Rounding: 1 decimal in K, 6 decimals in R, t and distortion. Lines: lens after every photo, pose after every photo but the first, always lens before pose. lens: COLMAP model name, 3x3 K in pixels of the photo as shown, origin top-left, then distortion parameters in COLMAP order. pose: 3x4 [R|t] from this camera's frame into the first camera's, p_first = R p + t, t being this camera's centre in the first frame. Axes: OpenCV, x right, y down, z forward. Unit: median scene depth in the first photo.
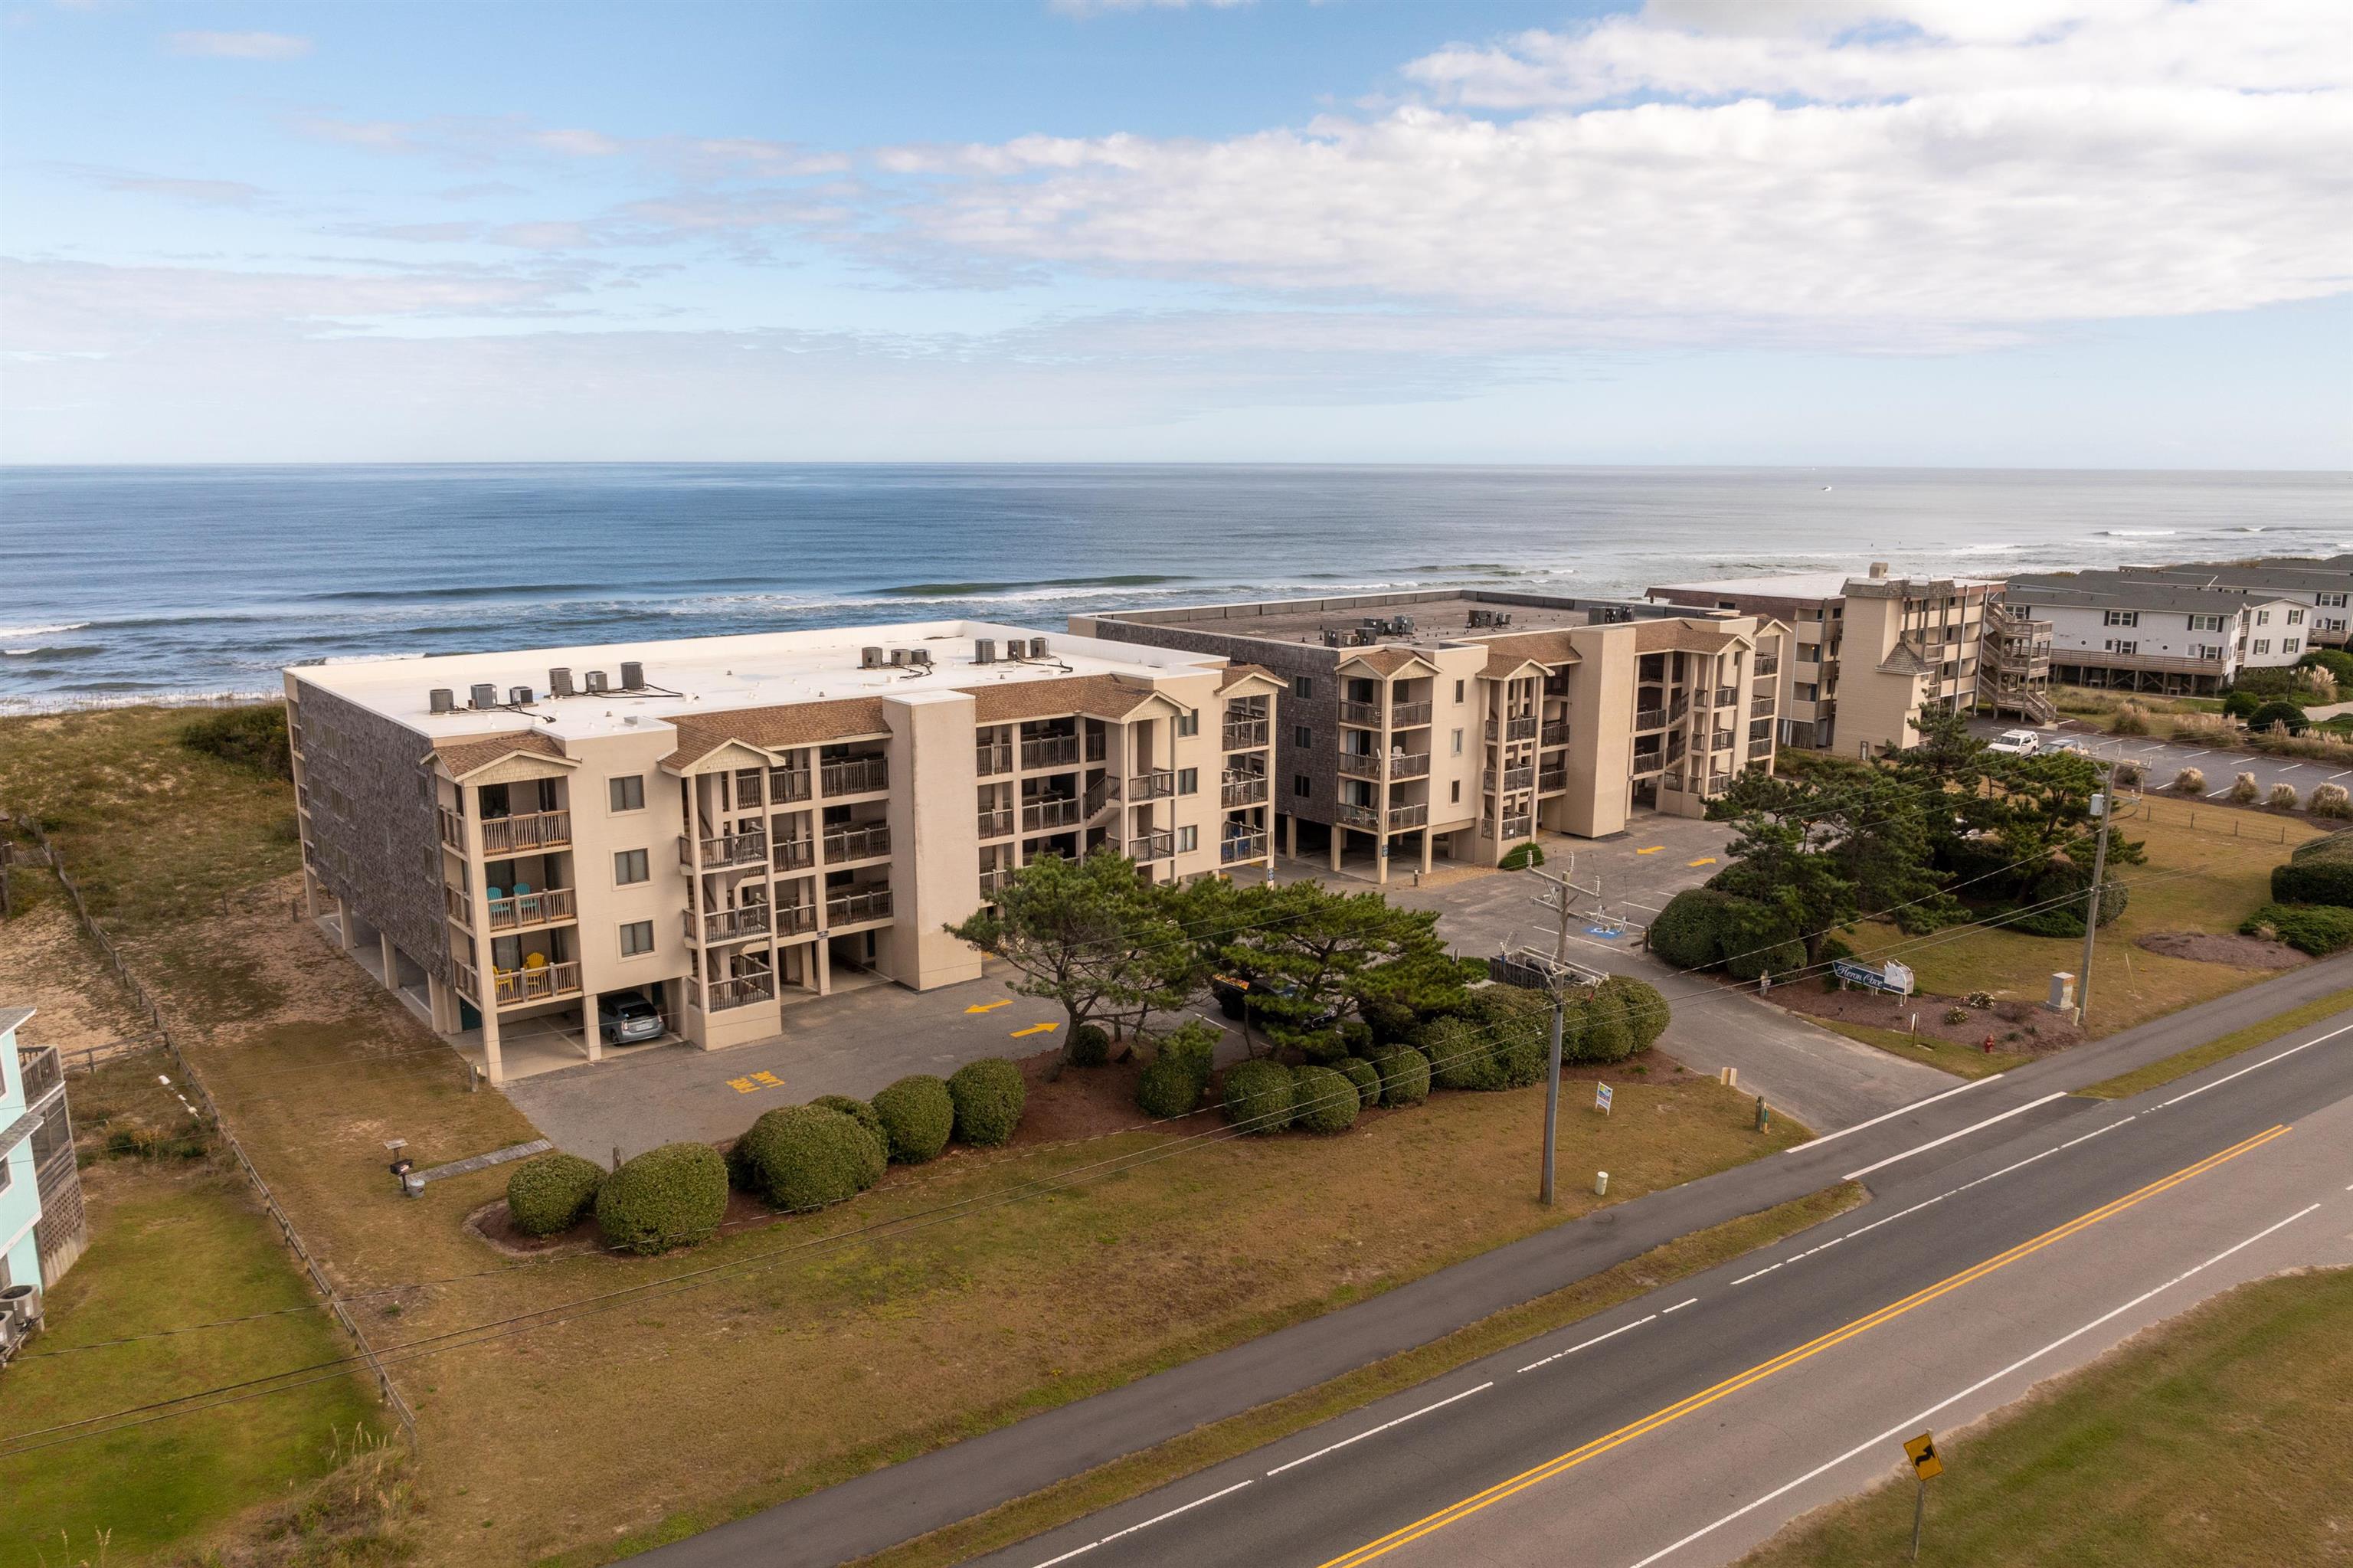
lens RADIAL K [[1668.9, 0, 1176.5], [0, 1668.9, 784.0], [0, 0, 1]] dist [-0.042554, 0.028739]
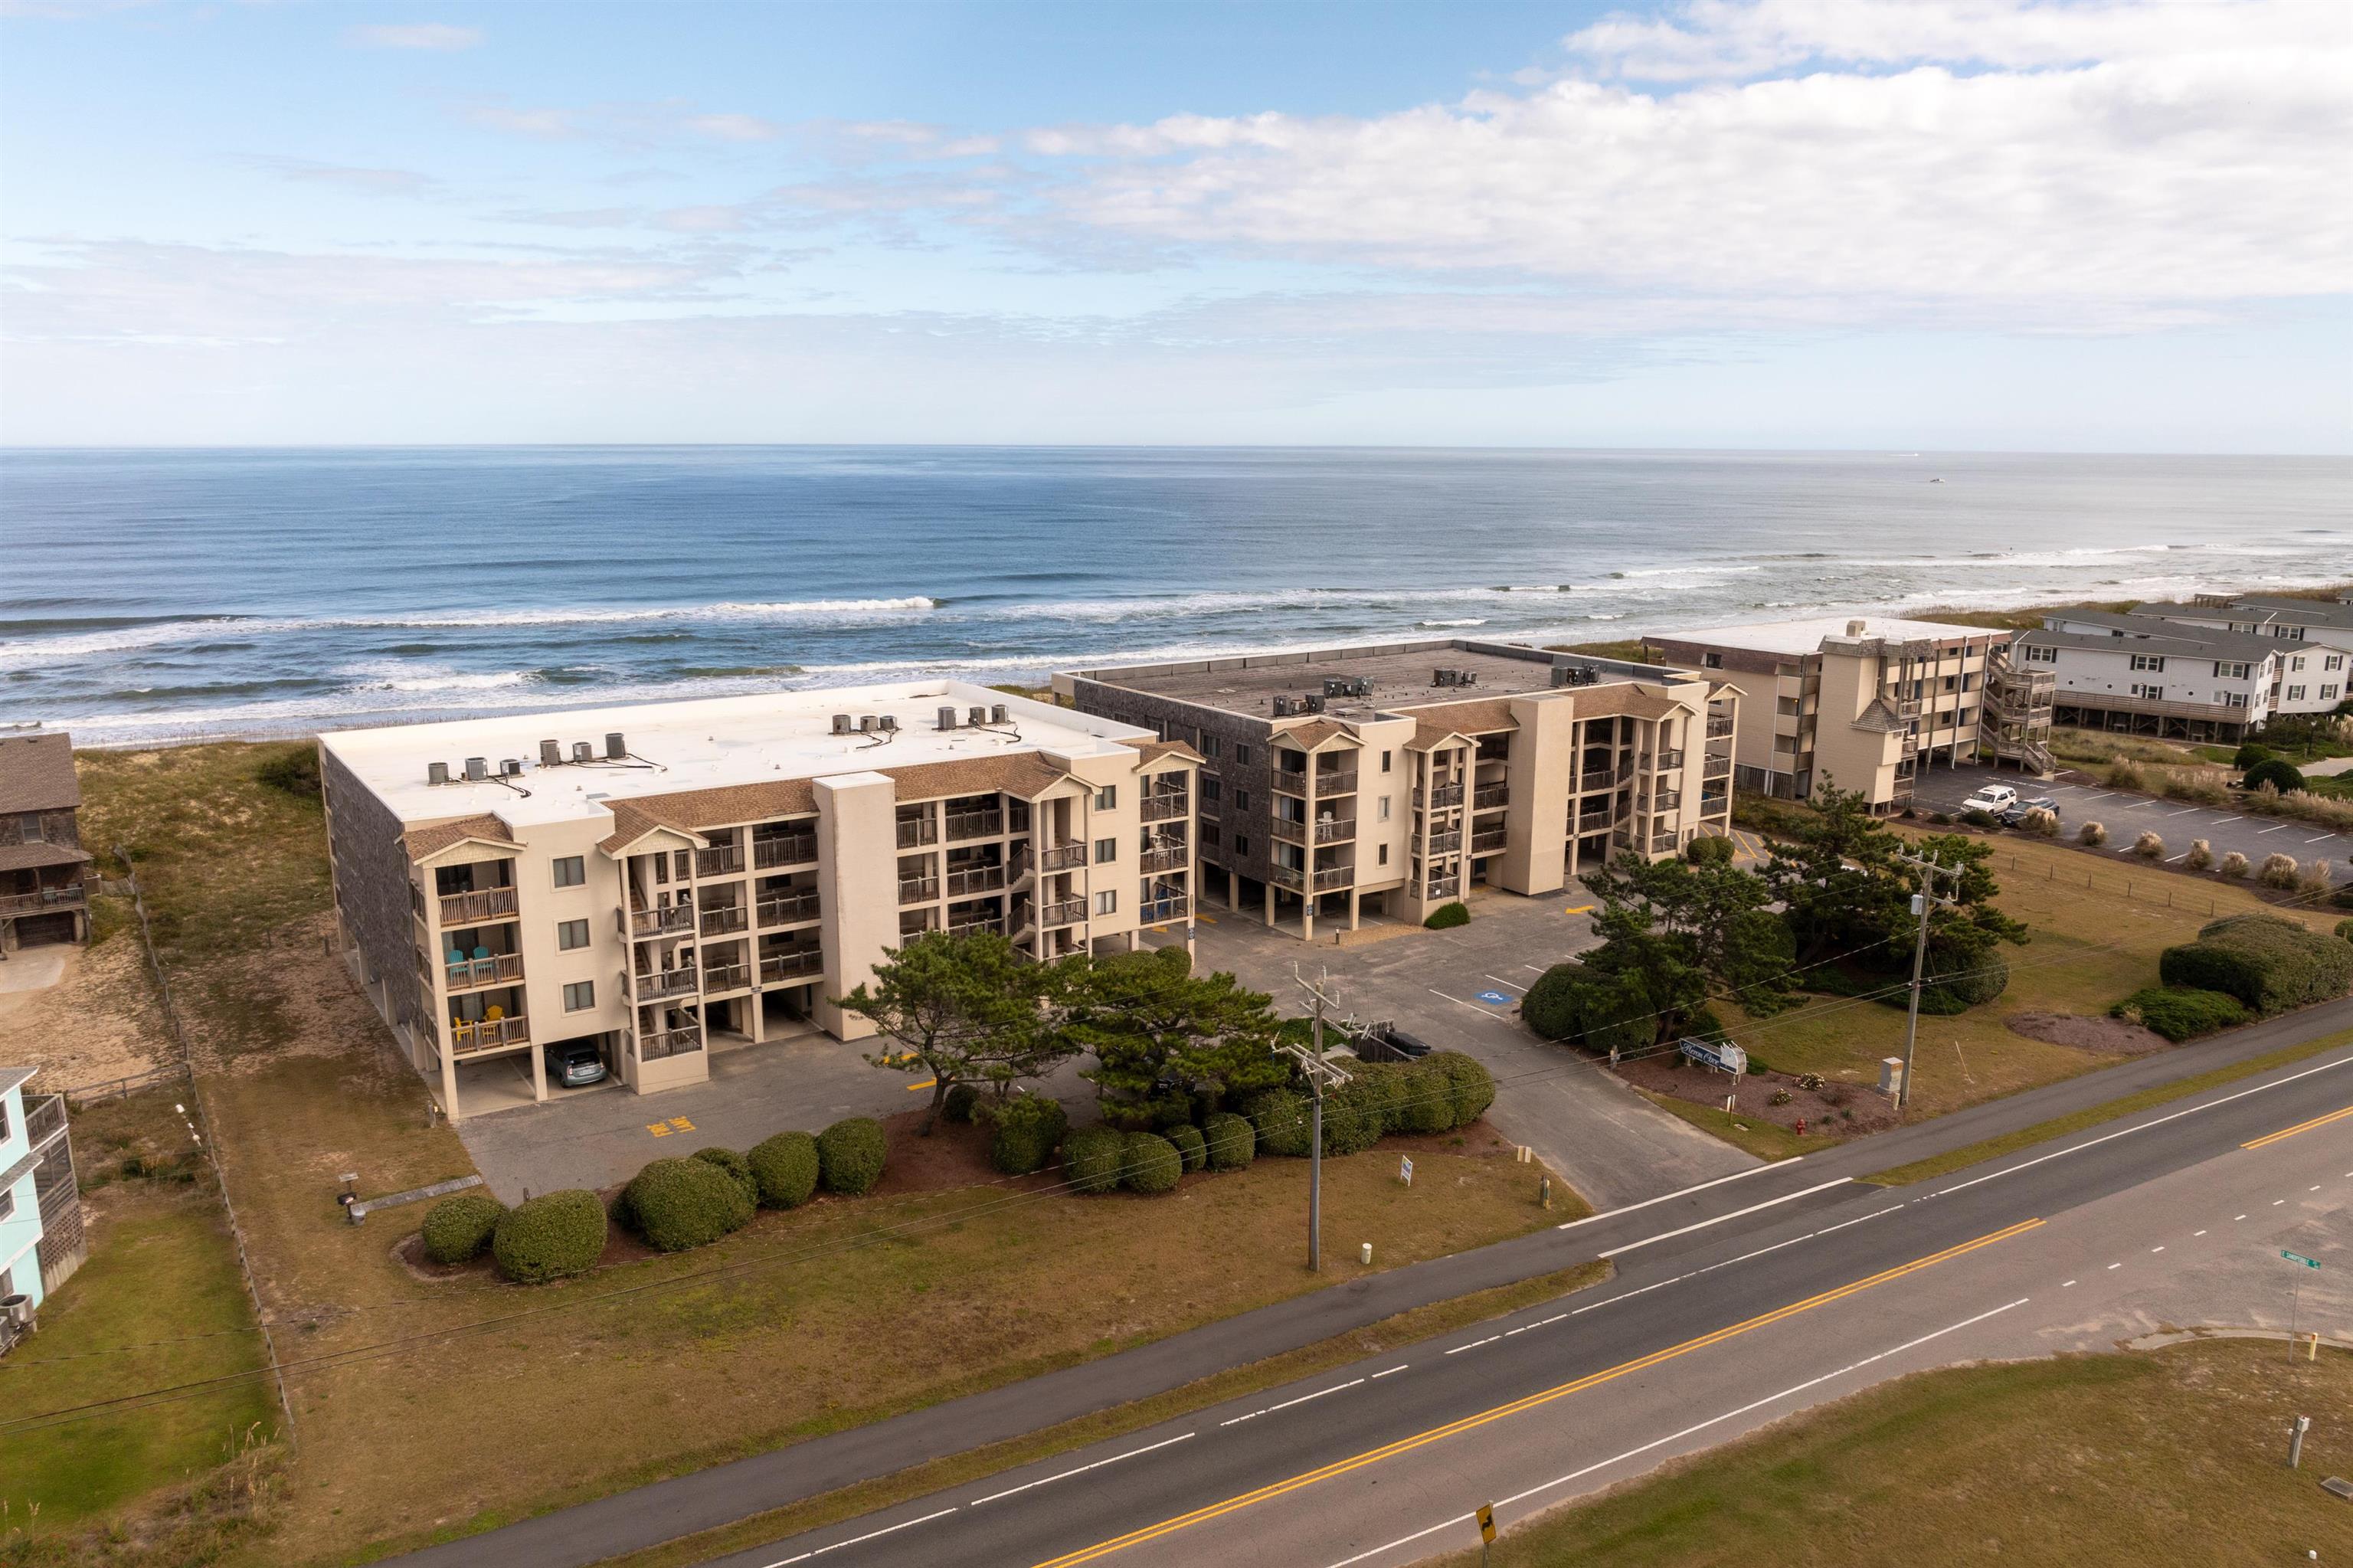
lens RADIAL K [[1668.9, 0, 1176.5], [0, 1668.9, 784.0], [0, 0, 1]] dist [-0.042554, 0.028739]
pose [[0.996723, 0.017603, -0.078950, 0.159453], [-0.016817, 0.999802, 0.010606, -0.066446], [0.079121, -0.009244, 0.996822, -0.099431]]
